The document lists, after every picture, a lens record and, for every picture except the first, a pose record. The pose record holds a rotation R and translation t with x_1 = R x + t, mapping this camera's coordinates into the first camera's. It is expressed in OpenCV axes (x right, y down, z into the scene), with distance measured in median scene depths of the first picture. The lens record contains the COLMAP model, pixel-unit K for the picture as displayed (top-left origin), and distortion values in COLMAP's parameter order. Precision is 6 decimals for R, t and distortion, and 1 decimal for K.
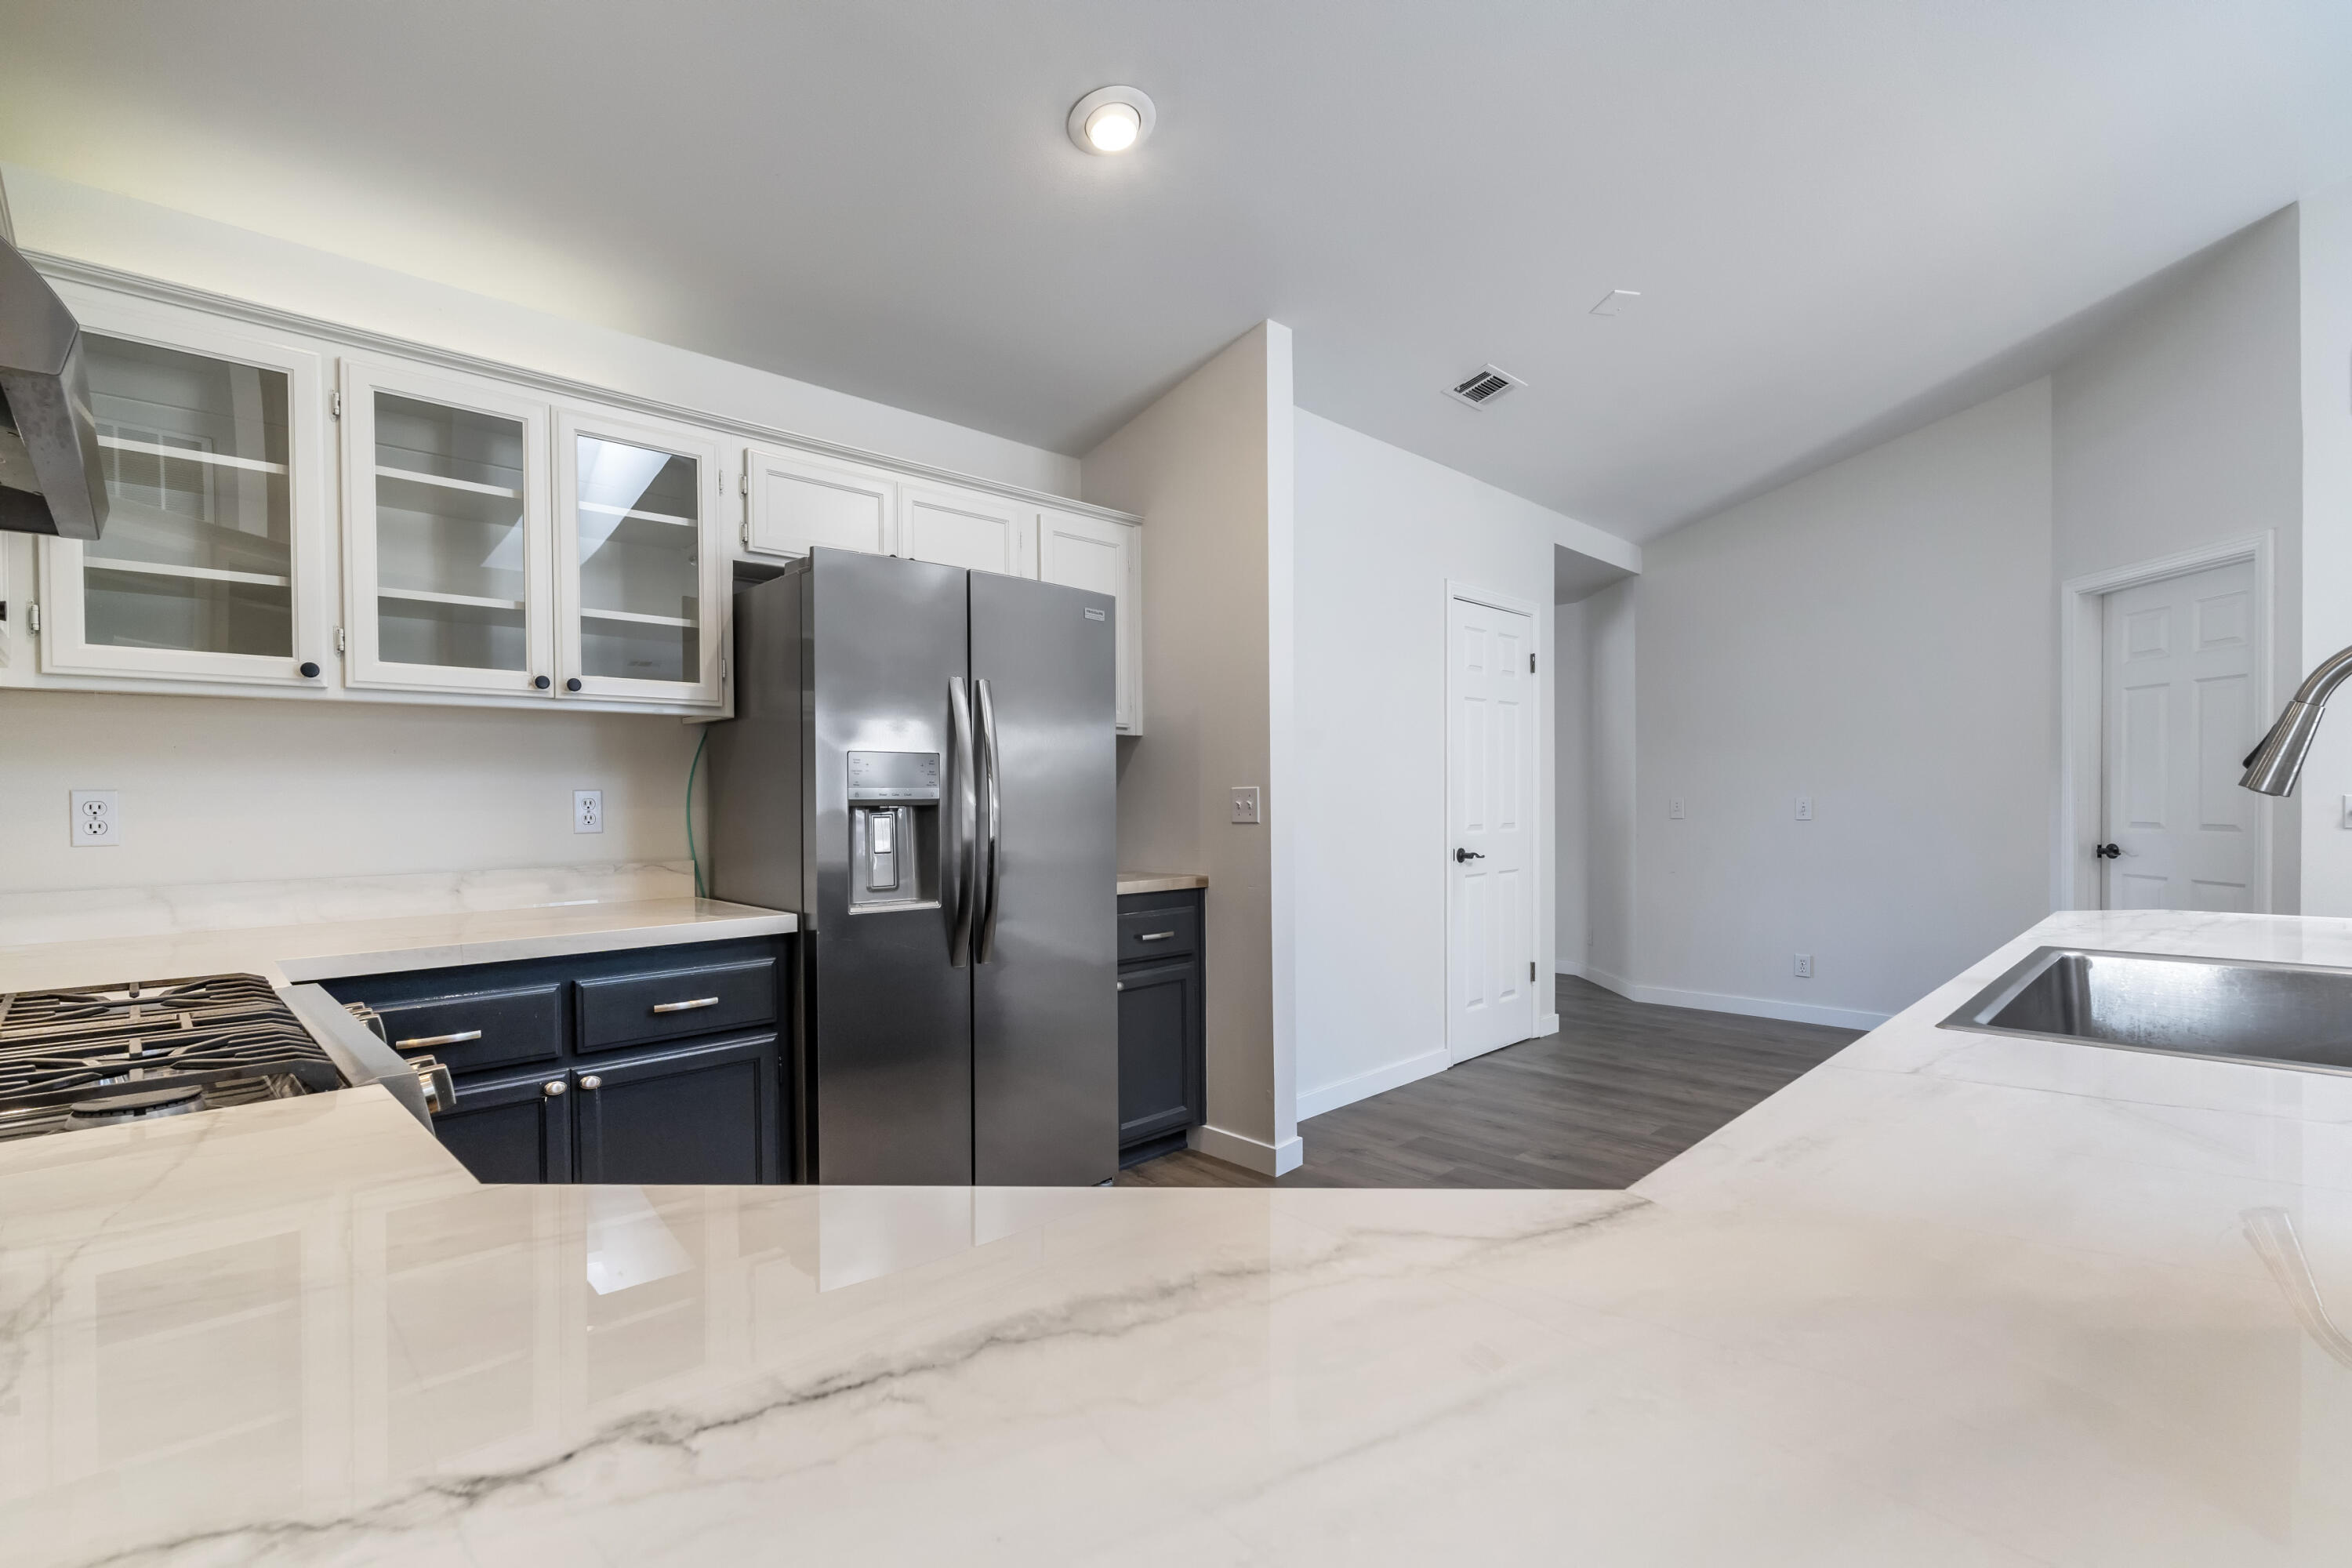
lens RADIAL K [[1057.5, 0, 1176.0], [0, 1057.5, 784.0], [0, 0, 1]] dist [-0.000385, -0.000053]
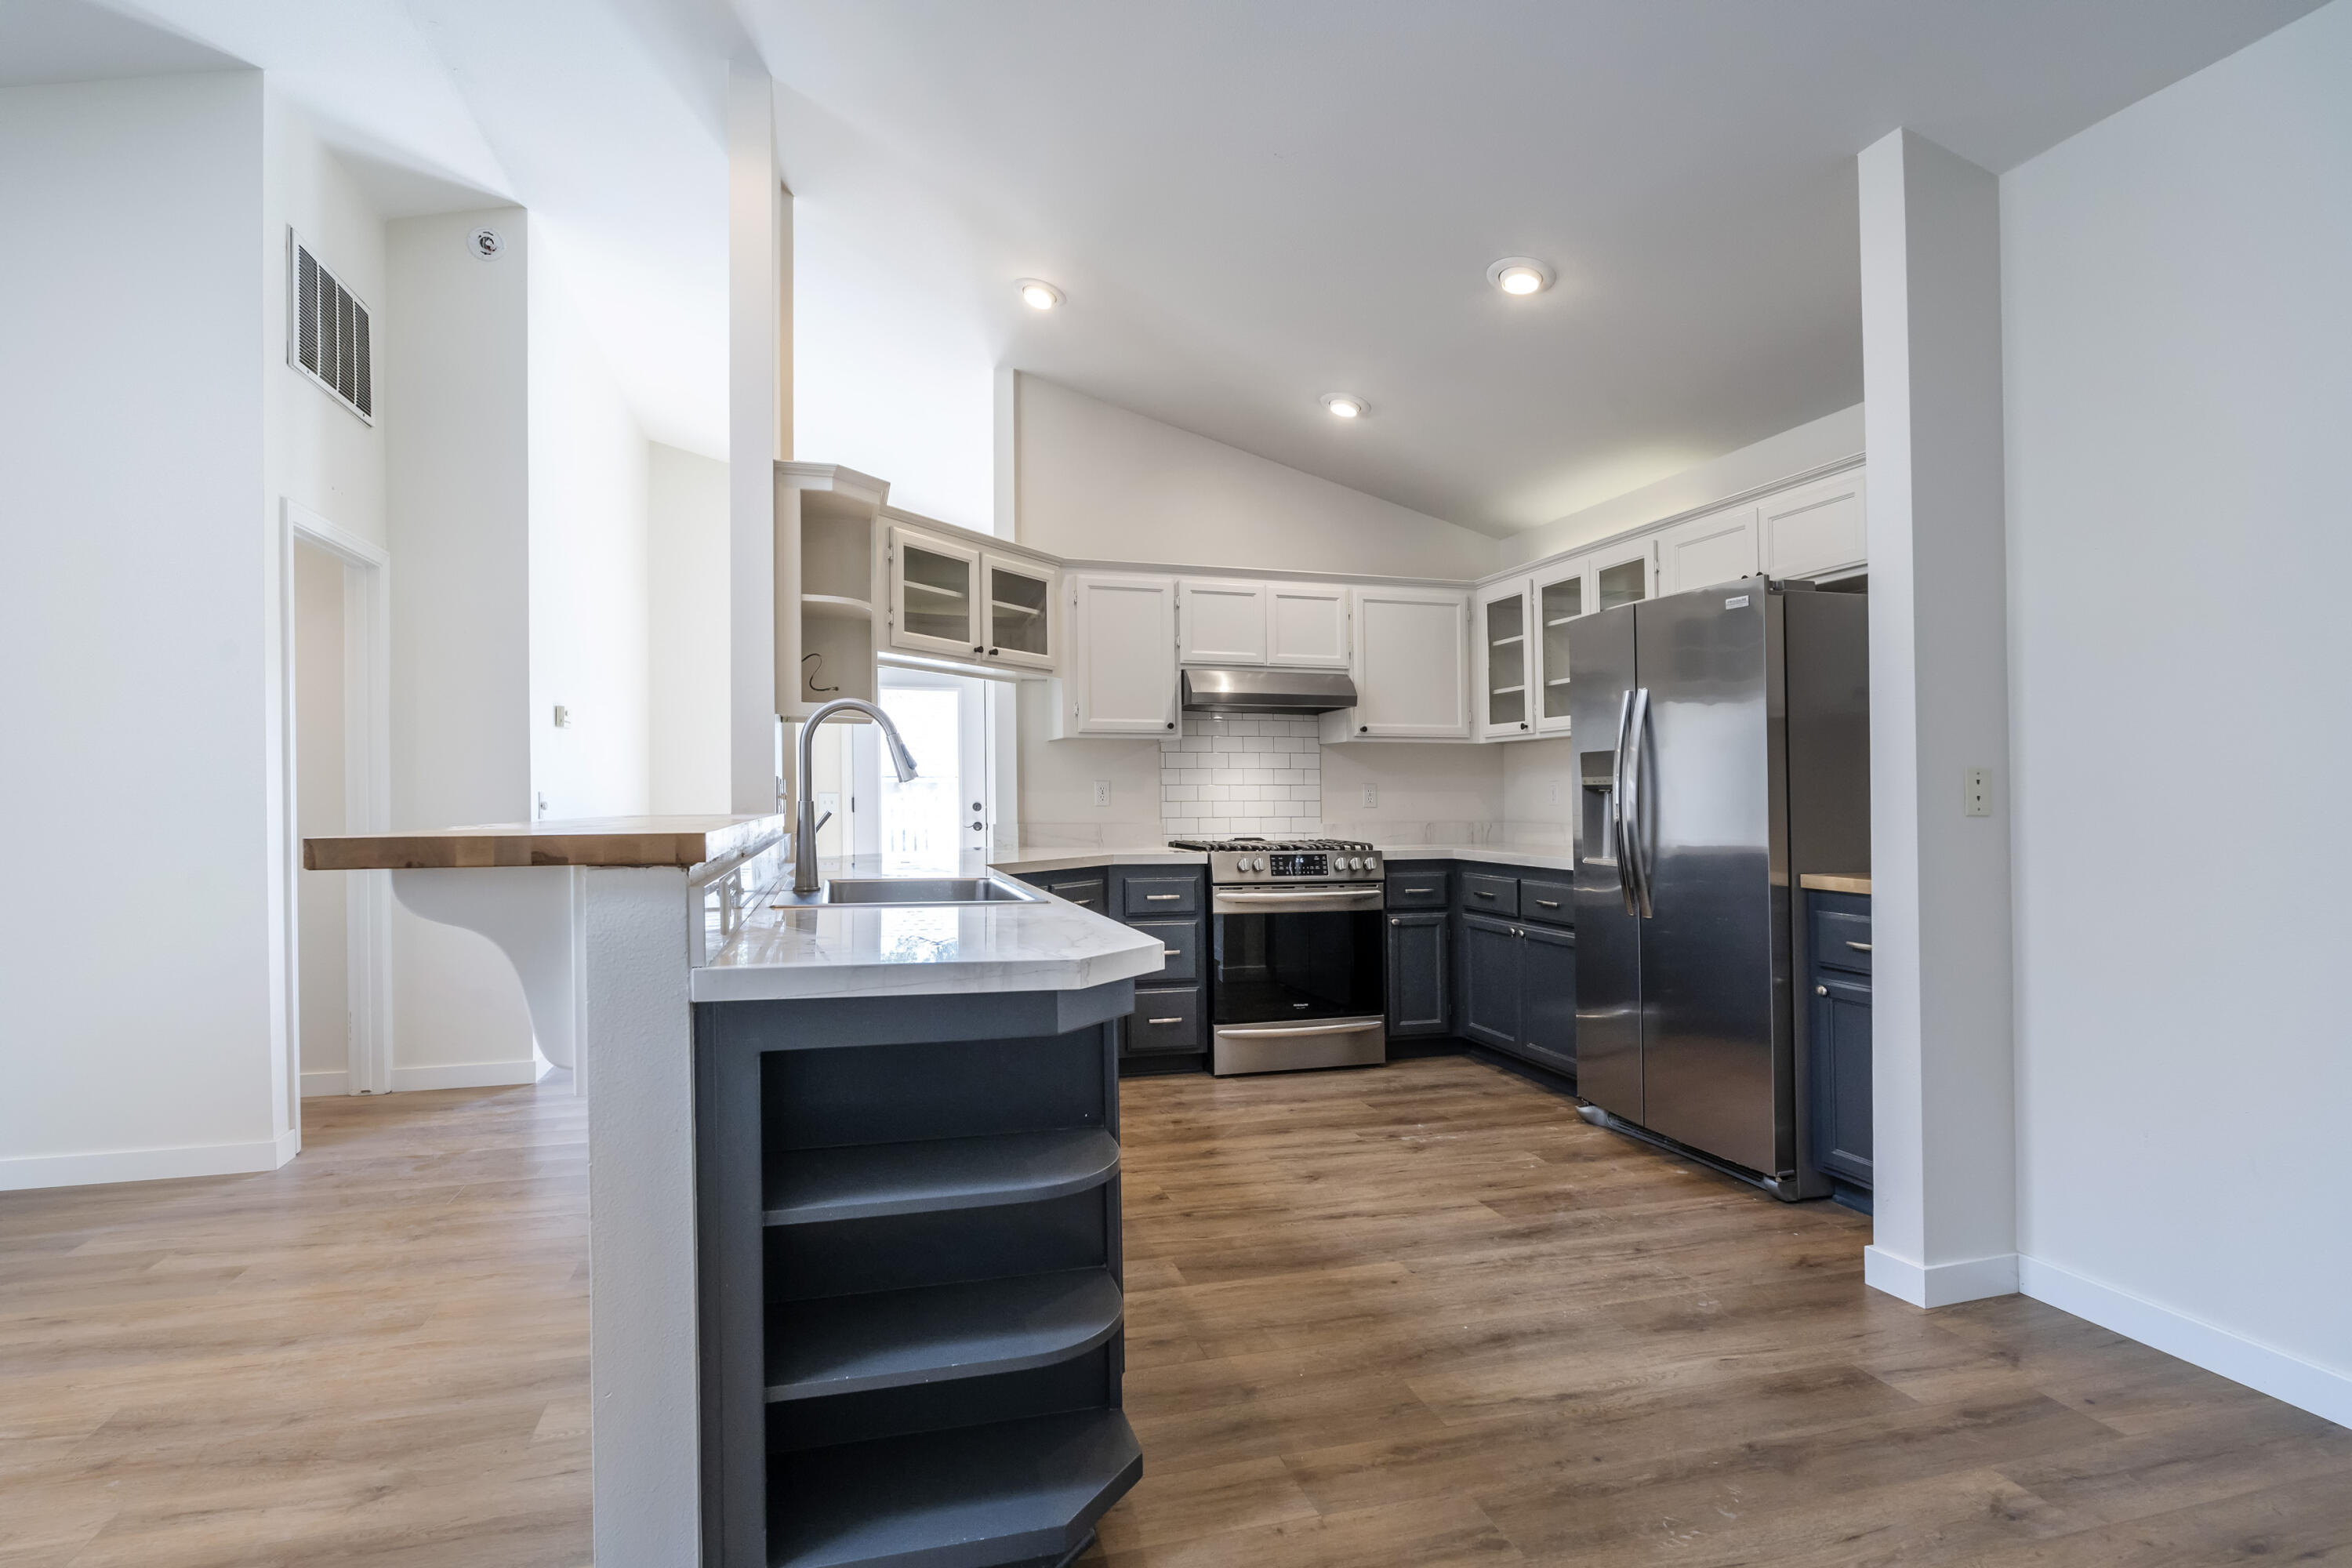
lens RADIAL K [[1179.5, 0, 1171.3], [0, 1179.5, 779.9], [0, 0, 1]] dist [0.000612, 0.000185]
pose [[-0.474673, -0.001088, -0.880162, 1.604558], [0.015298, 0.999838, -0.009486, 0.014653], [0.880029, -0.017967, -0.474579, 1.443327]]
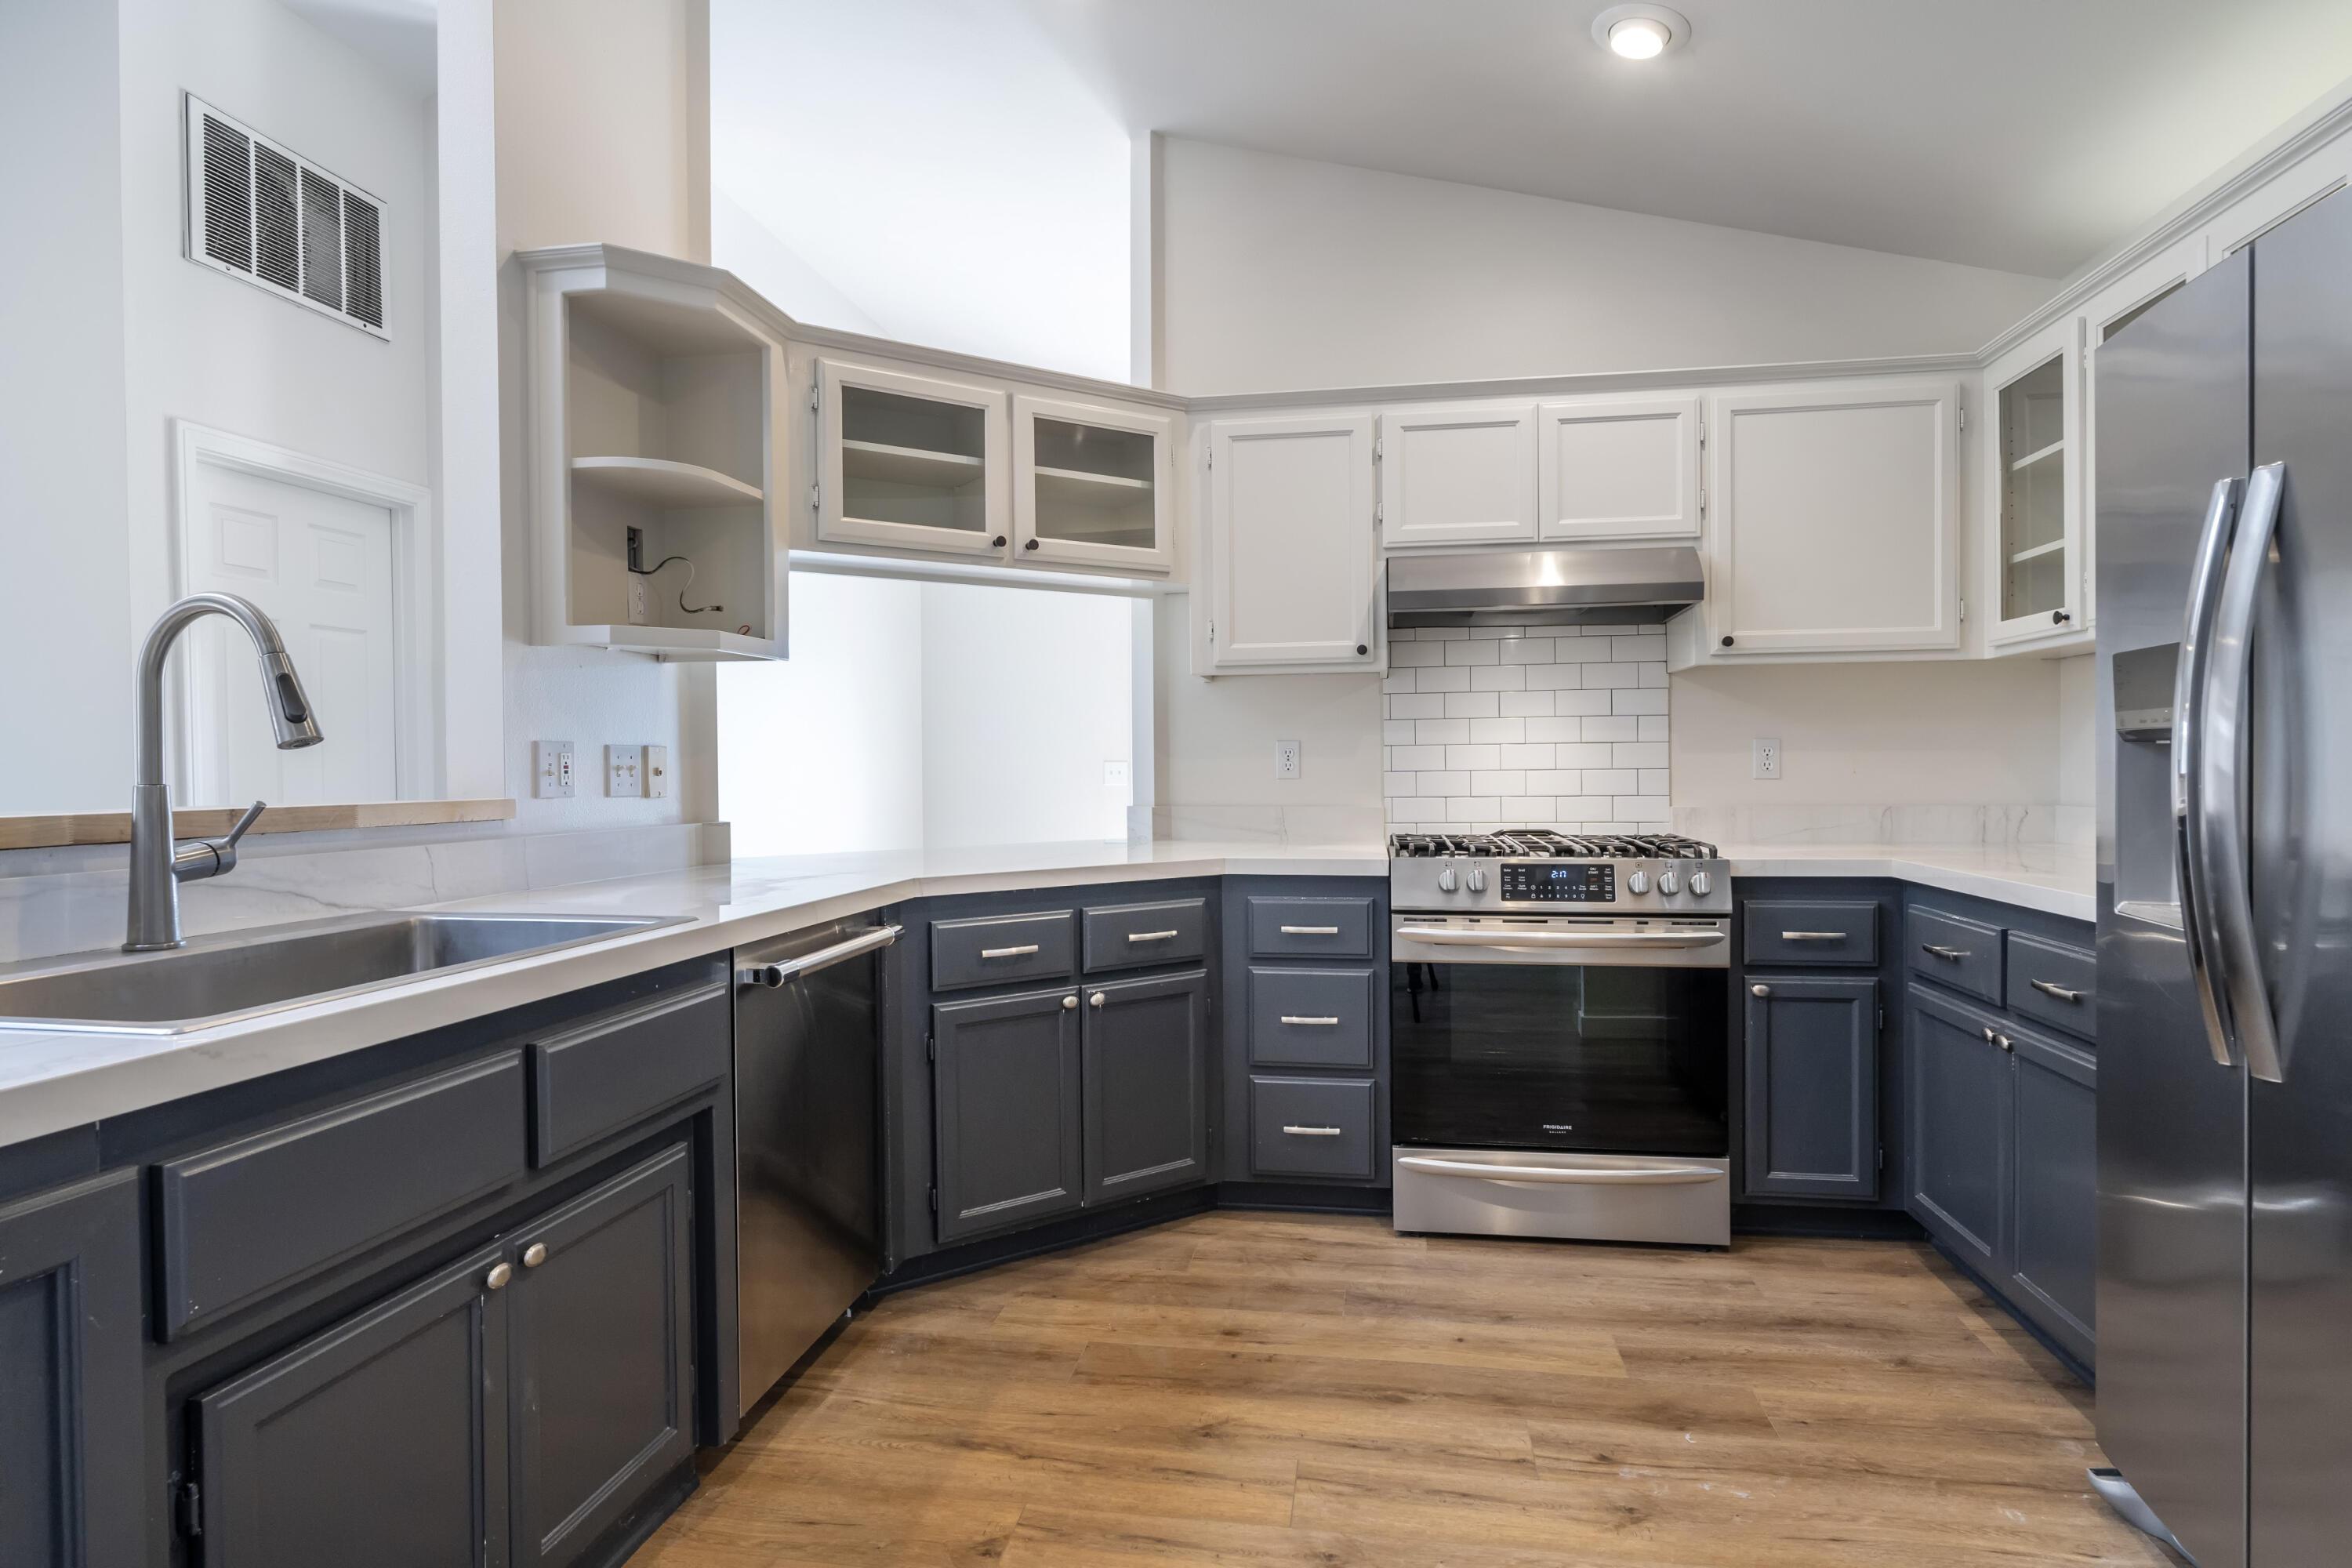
lens RADIAL K [[1234.2, 0, 1179.1], [0, 1234.2, 795.2], [0, 0, 1]] dist [0.001731, 0.000332]
pose [[-0.810999, 0.033708, -0.584075, 0.649216], [0.025310, 0.999426, 0.022536, 0.023858], [0.584499, 0.003493, -0.811387, 1.435222]]
